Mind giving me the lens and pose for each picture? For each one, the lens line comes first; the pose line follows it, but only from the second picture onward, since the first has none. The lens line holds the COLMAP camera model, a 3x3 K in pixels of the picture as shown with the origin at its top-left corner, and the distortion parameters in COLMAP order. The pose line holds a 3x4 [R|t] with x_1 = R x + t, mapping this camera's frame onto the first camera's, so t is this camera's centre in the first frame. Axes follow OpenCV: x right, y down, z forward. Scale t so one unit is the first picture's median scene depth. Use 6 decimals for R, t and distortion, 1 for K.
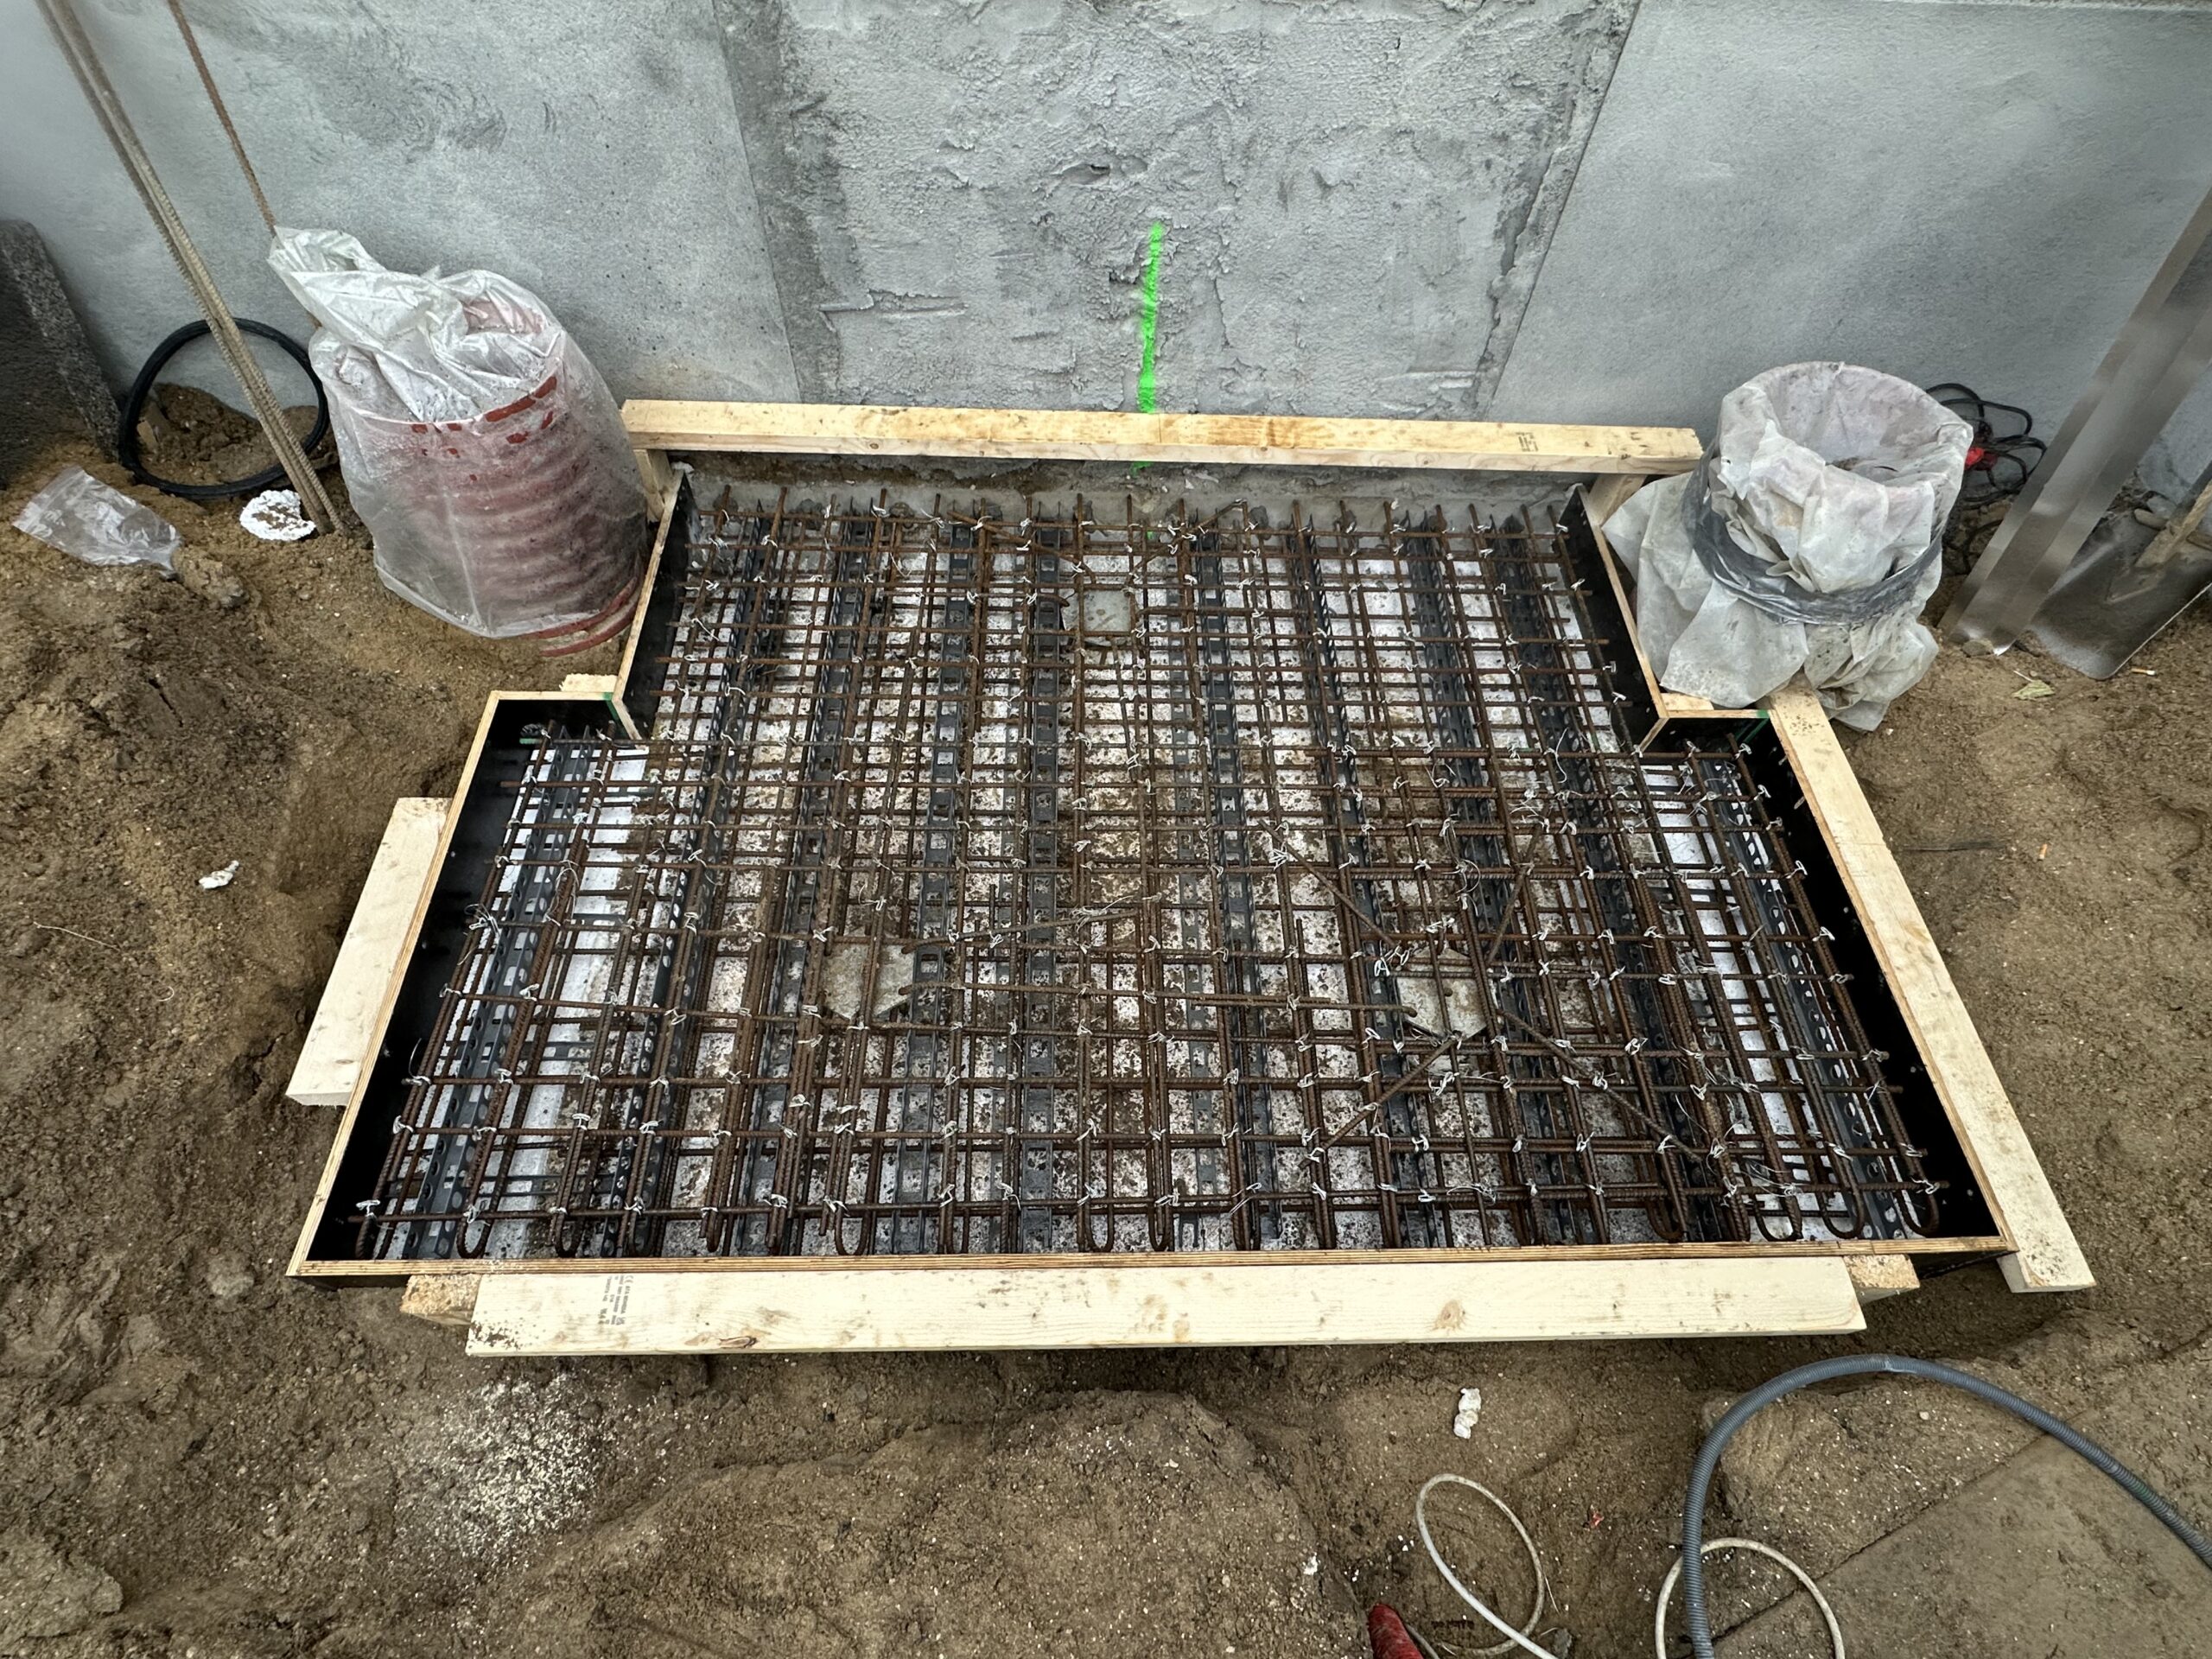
lens RADIAL K [[1120.9, 0, 1114.6], [0, 1120.9, 831.0], [0, 0, 1]] dist [0.015747, 0.010338]
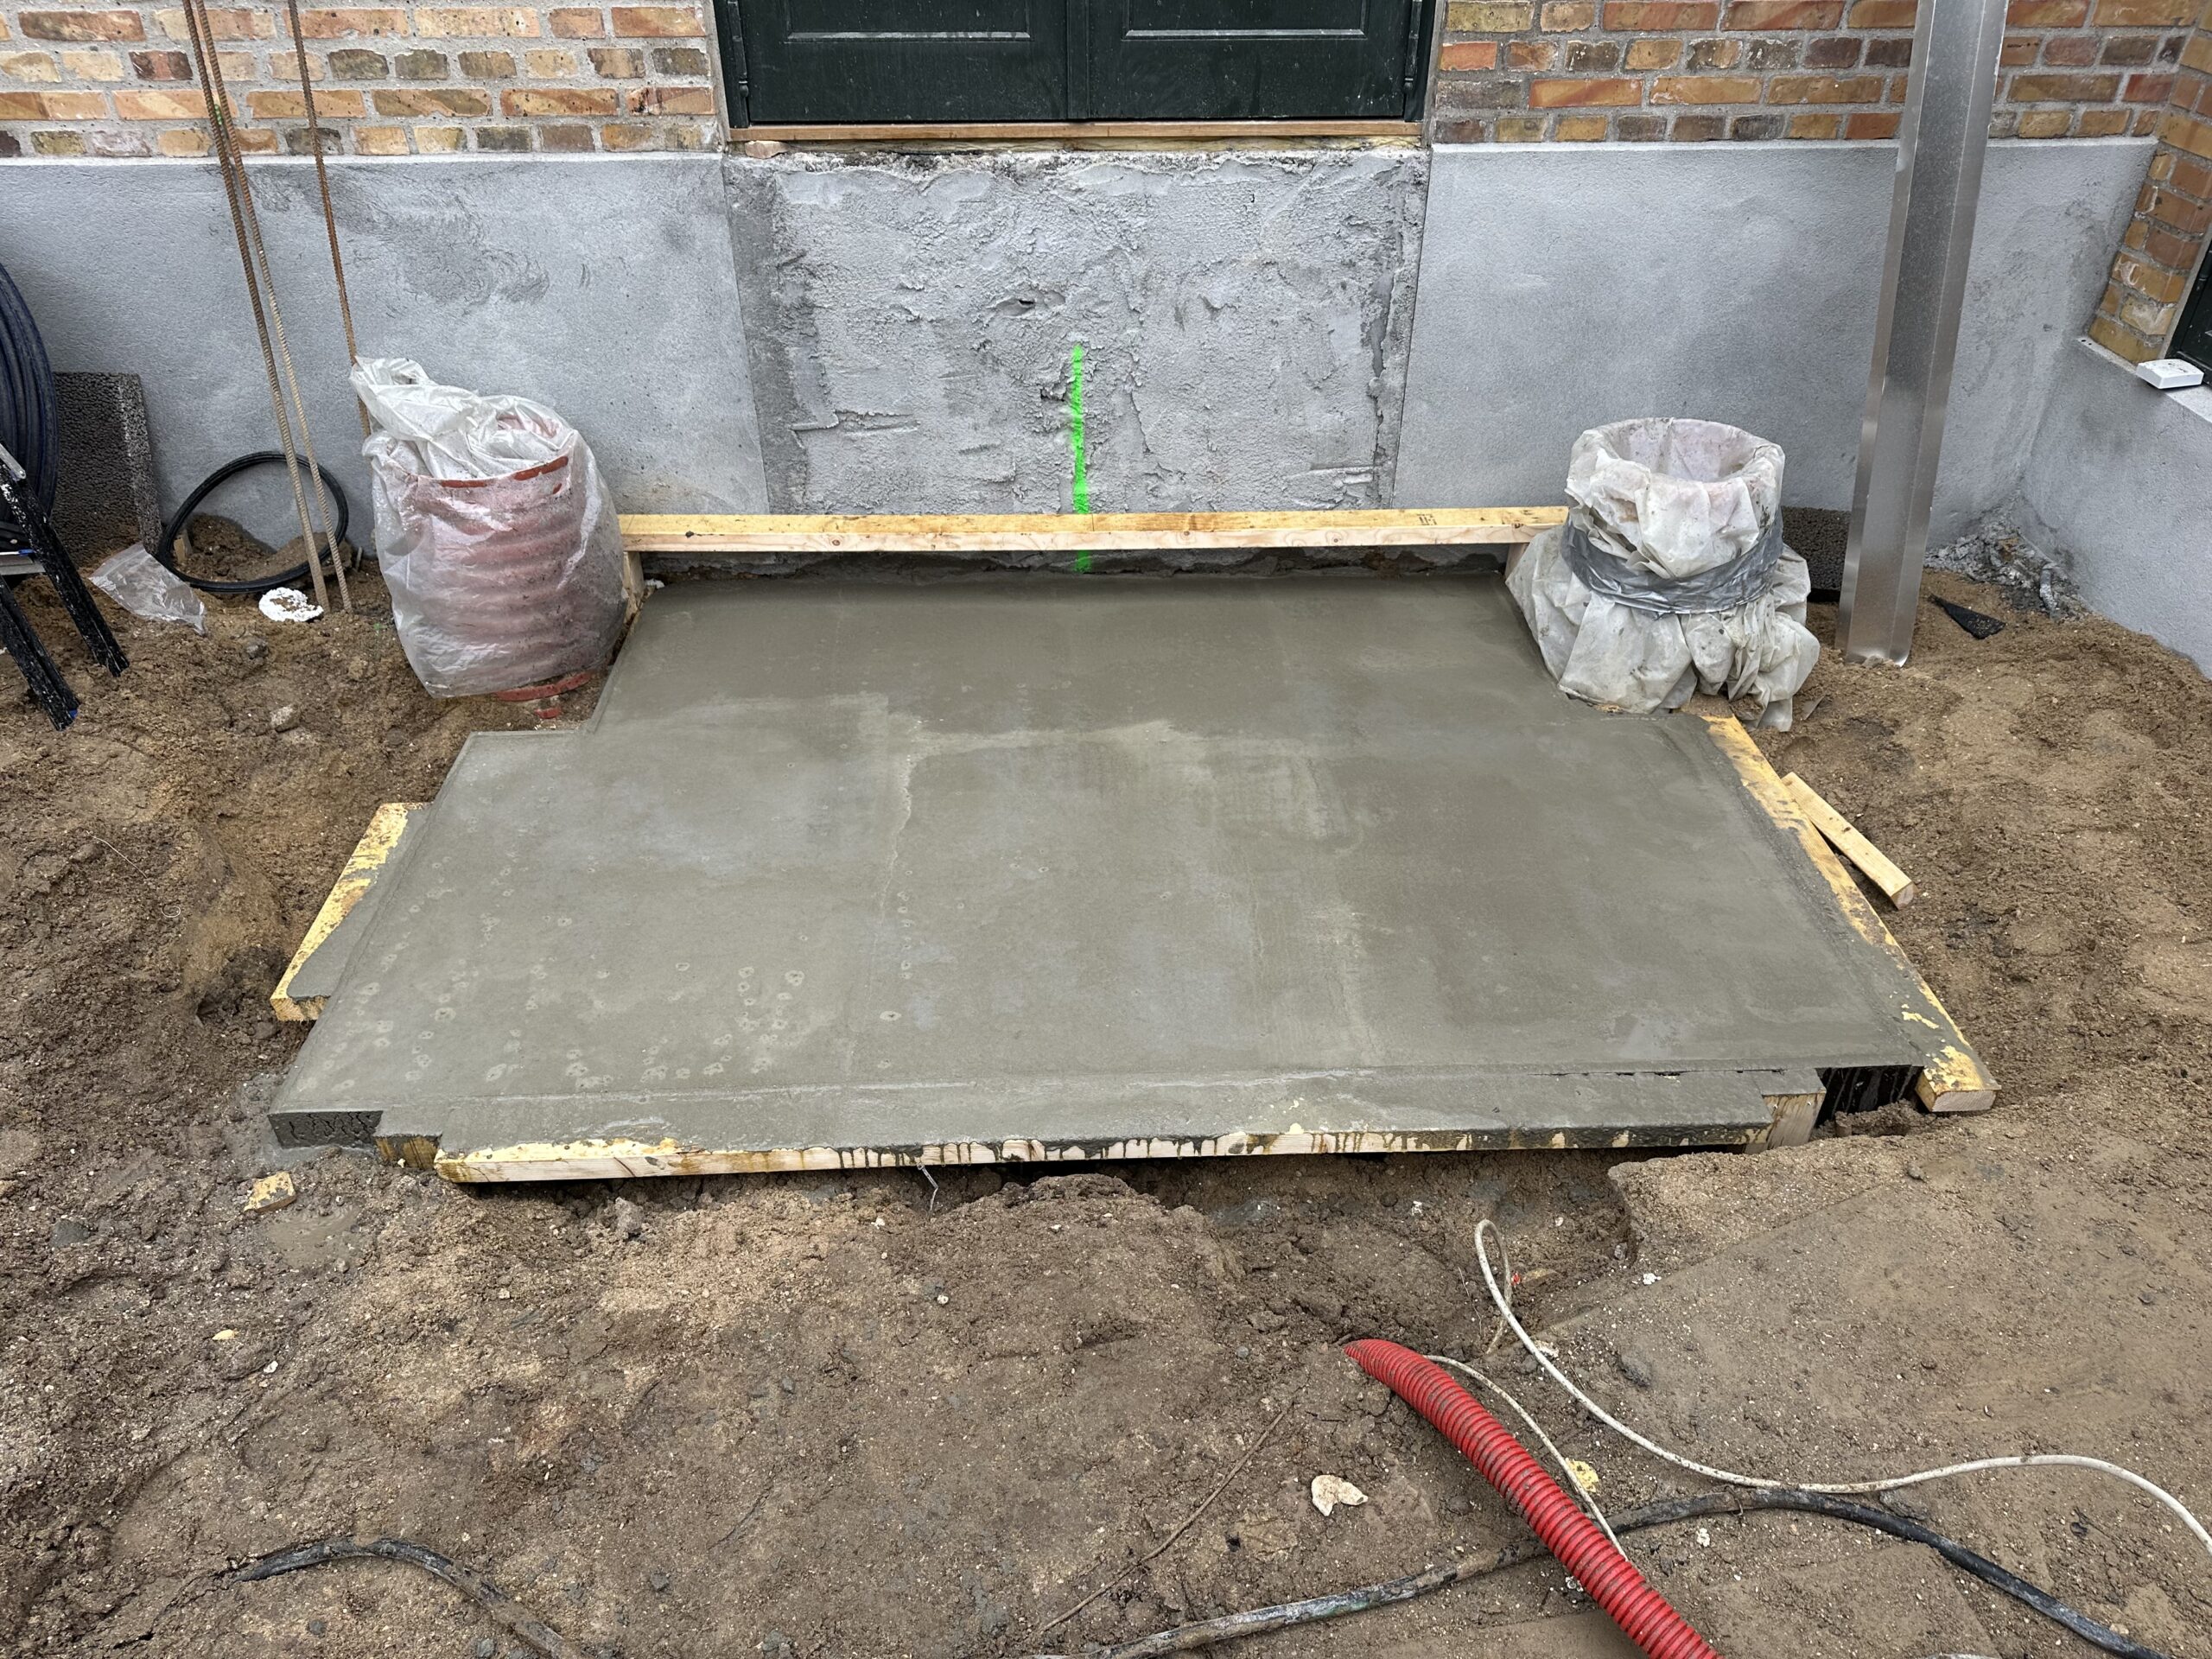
lens RADIAL K [[1553.4, 0, 1111.8], [0, 1553.4, 834.8], [0, 0, 1]] dist [0.109252, -0.015739]
pose [[0.998902, -0.046851, -0.000831, 0.051946], [0.043426, 0.932242, -0.359221, 0.551789], [0.017605, 0.358790, 0.933252, -0.373798]]
